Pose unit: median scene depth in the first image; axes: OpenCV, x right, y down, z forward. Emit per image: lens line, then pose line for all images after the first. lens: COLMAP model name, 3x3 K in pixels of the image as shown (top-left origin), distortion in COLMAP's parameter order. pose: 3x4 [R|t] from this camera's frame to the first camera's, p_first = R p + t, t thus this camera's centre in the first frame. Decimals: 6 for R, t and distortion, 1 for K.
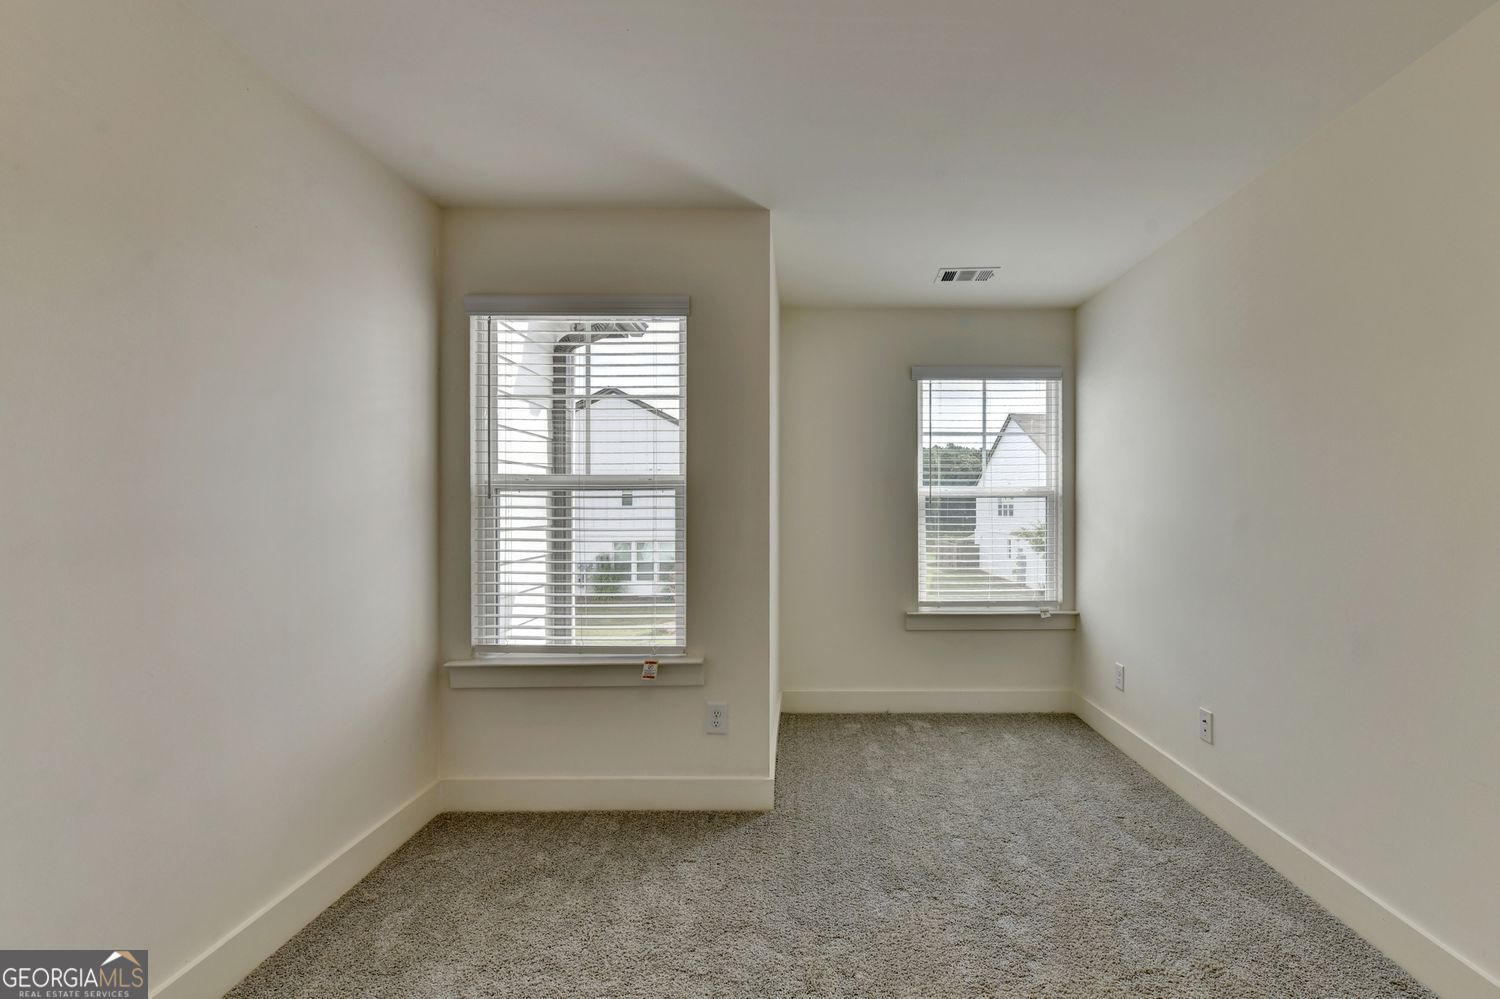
lens RADIAL K [[607.6, 0, 750.0], [0, 607.6, 499.5], [0, 0, 1]] dist [-0.009428, -0.000051]
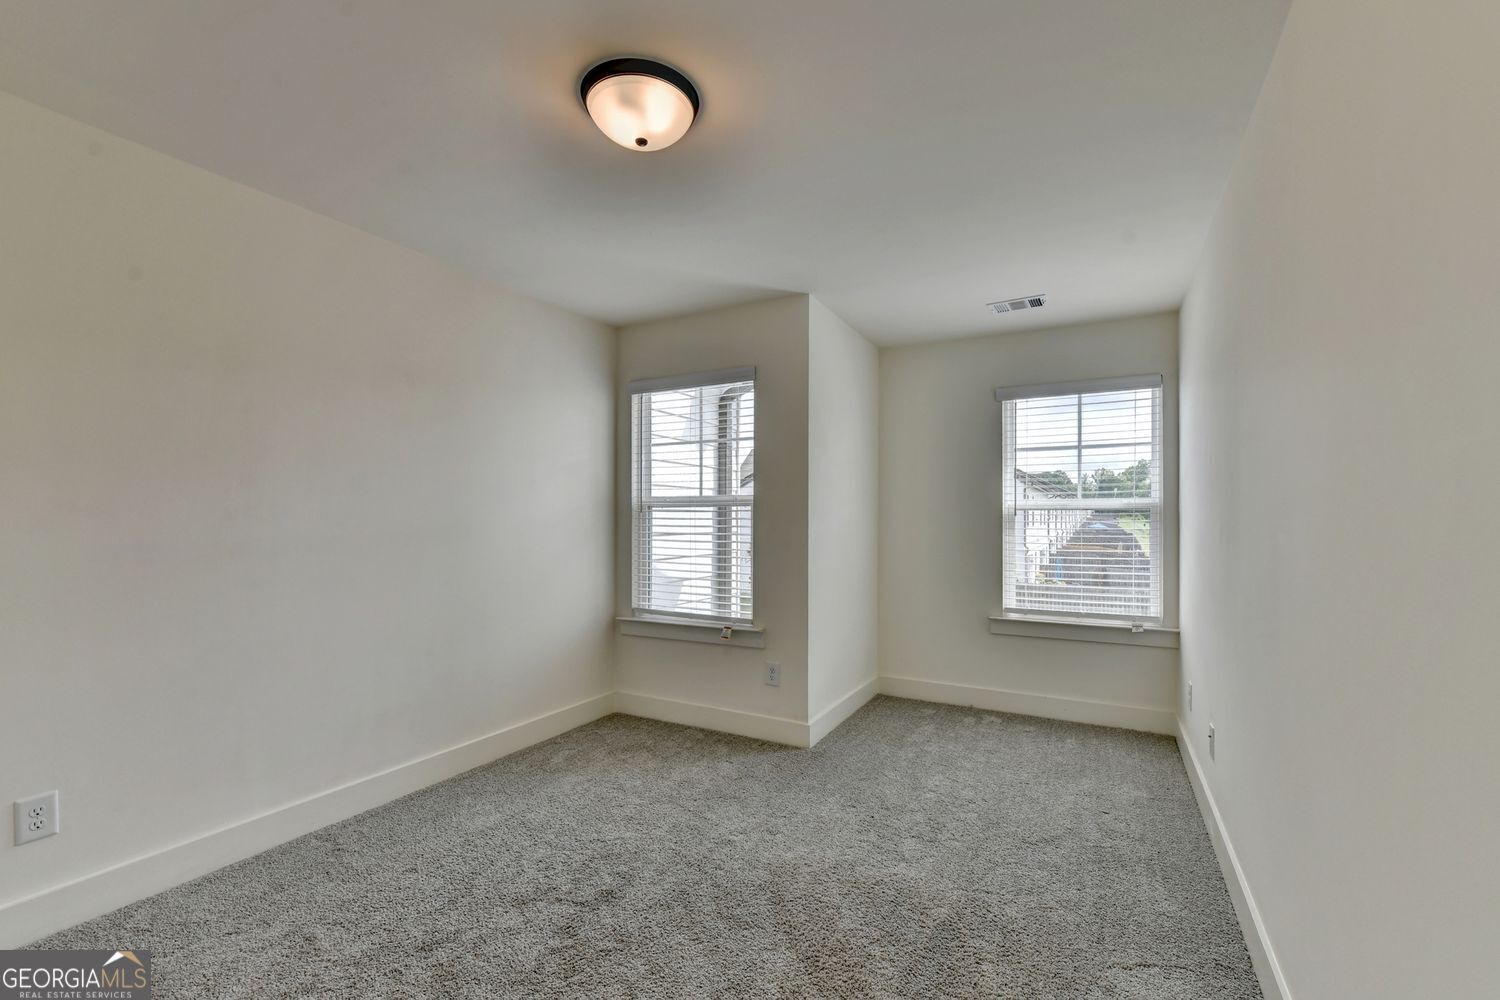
lens RADIAL K [[645.4, 0, 765.9], [0, 645.4, 506.2], [0, 0, 1]] dist [-0.010940, -0.000353]
pose [[0.872493, -0.007528, -0.488568, 0.590385], [0.002569, 0.999938, -0.010819, 0.000847], [0.488619, 0.008184, 0.872459, -0.249127]]
